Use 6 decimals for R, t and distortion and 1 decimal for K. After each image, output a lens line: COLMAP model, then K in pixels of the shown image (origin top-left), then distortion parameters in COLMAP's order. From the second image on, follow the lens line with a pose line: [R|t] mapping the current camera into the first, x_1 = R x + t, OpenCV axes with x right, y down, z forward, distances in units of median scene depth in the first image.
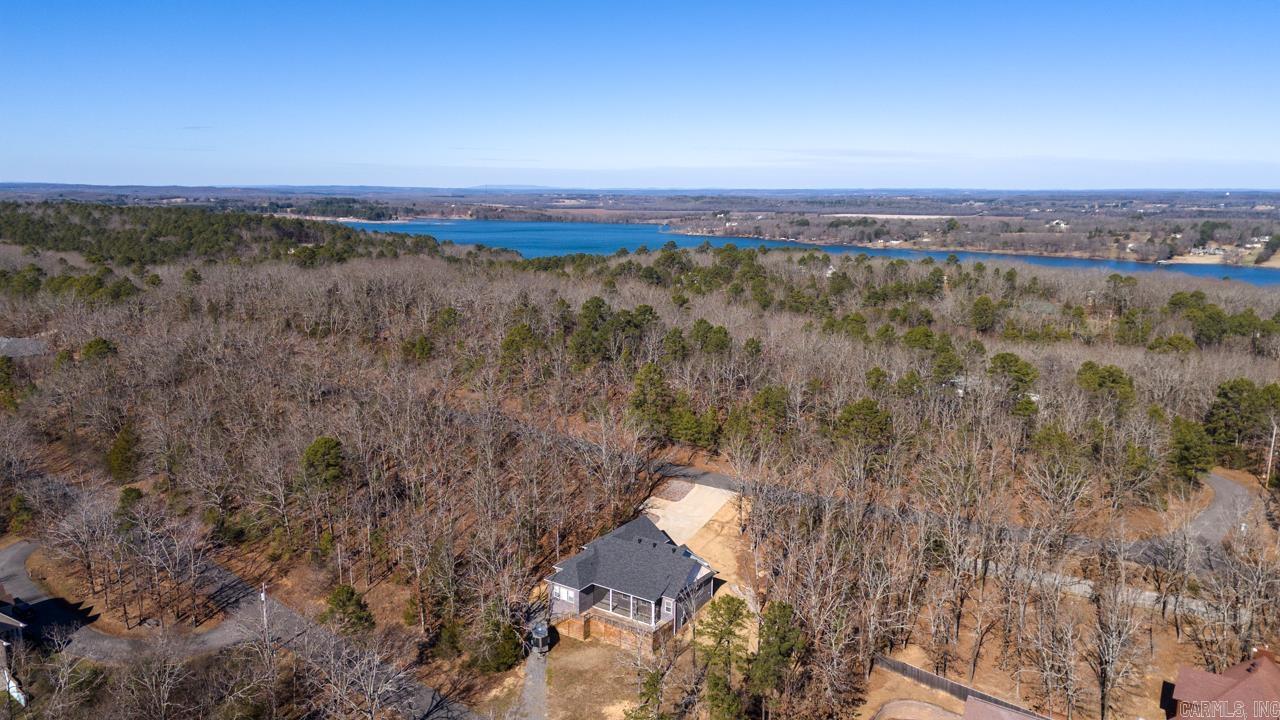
lens RADIAL K [[933.1, 0, 638.7], [0, 933.1, 357.4], [0, 0, 1]] dist [0.079312, -0.064478]
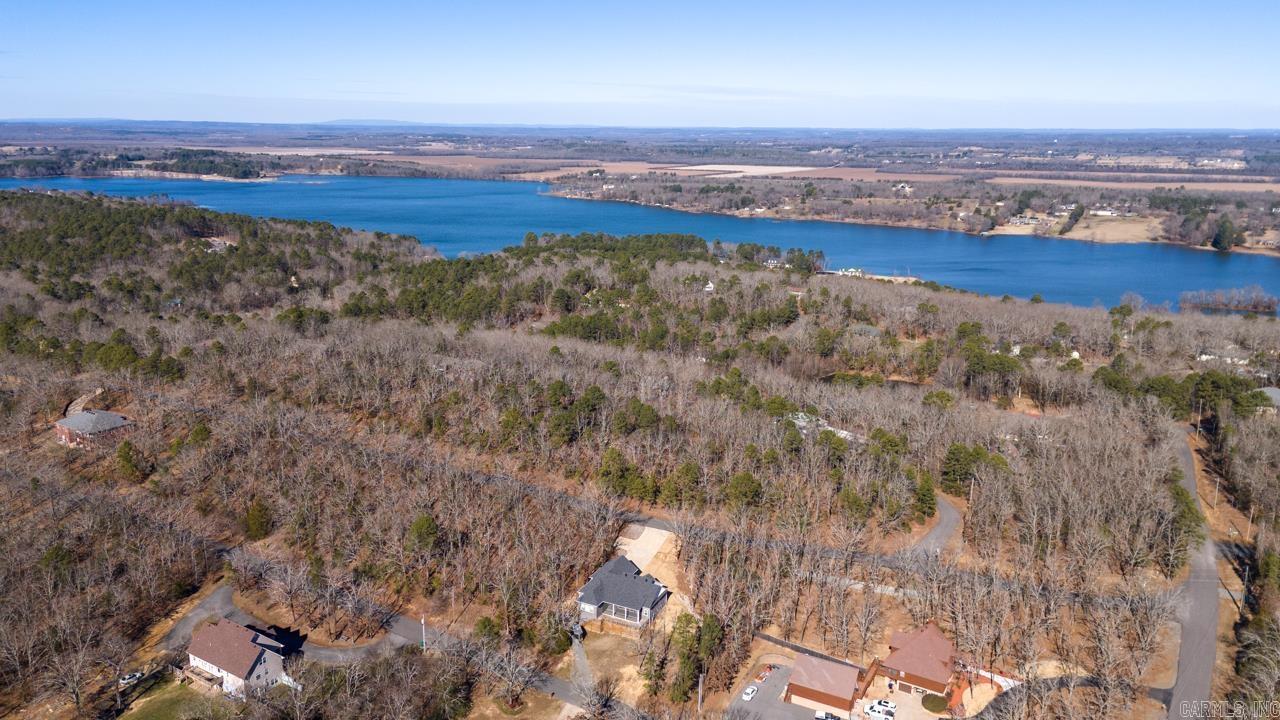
lens RADIAL K [[933.1, 0, 638.7], [0, 933.1, 357.4], [0, 0, 1]] dist [0.079312, -0.064478]
pose [[0.990451, -0.029767, 0.134610, -0.027363], [0.020950, 0.997570, 0.066449, -0.045392], [-0.136261, -0.062994, 0.988668, -0.100735]]
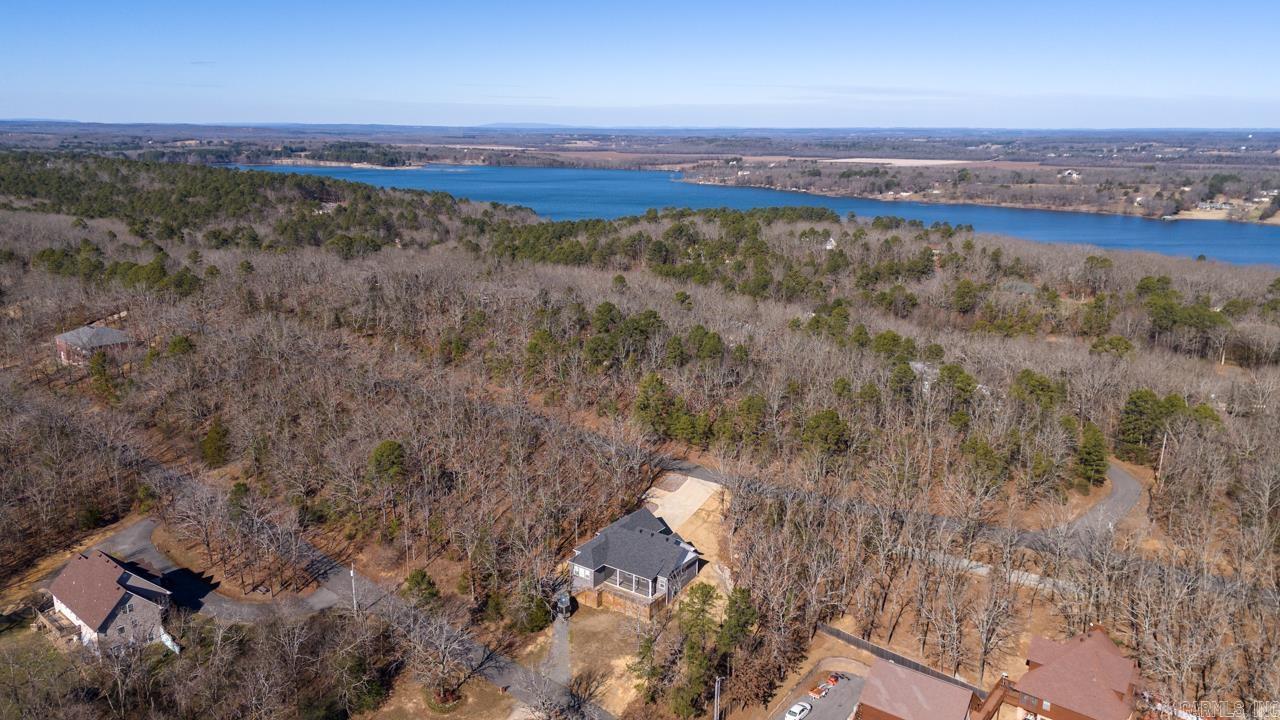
lens RADIAL K [[933.1, 0, 638.7], [0, 933.1, 357.4], [0, 0, 1]] dist [0.079312, -0.064478]
pose [[0.999905, 0.005243, -0.012744, 0.001755], [-0.004435, 0.998031, 0.062564, -0.016176], [0.013047, -0.062502, 0.997960, -0.034883]]
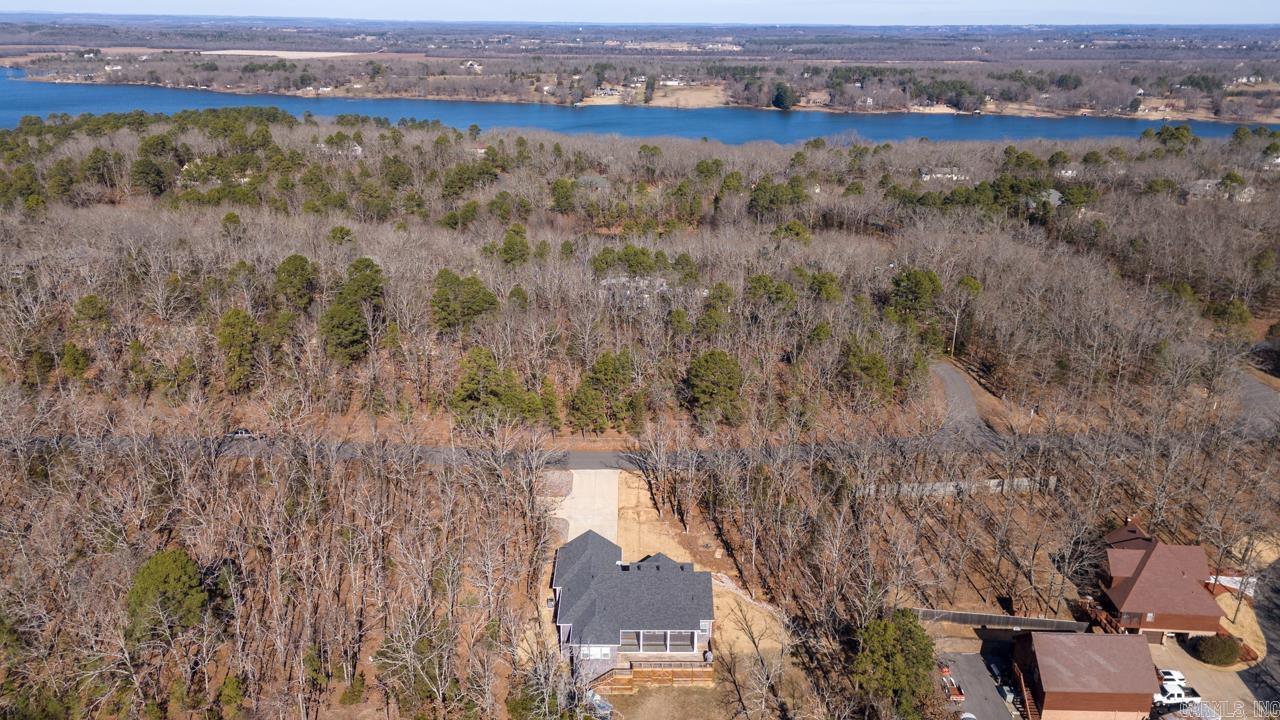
lens RADIAL K [[933.1, 0, 638.7], [0, 933.1, 357.4], [0, 0, 1]] dist [0.079312, -0.064478]
pose [[0.816606, -0.192933, 0.543996, -0.062650], [0.099407, 0.975408, 0.196716, -0.025826], [-0.568571, -0.106562, 0.815703, 0.034635]]
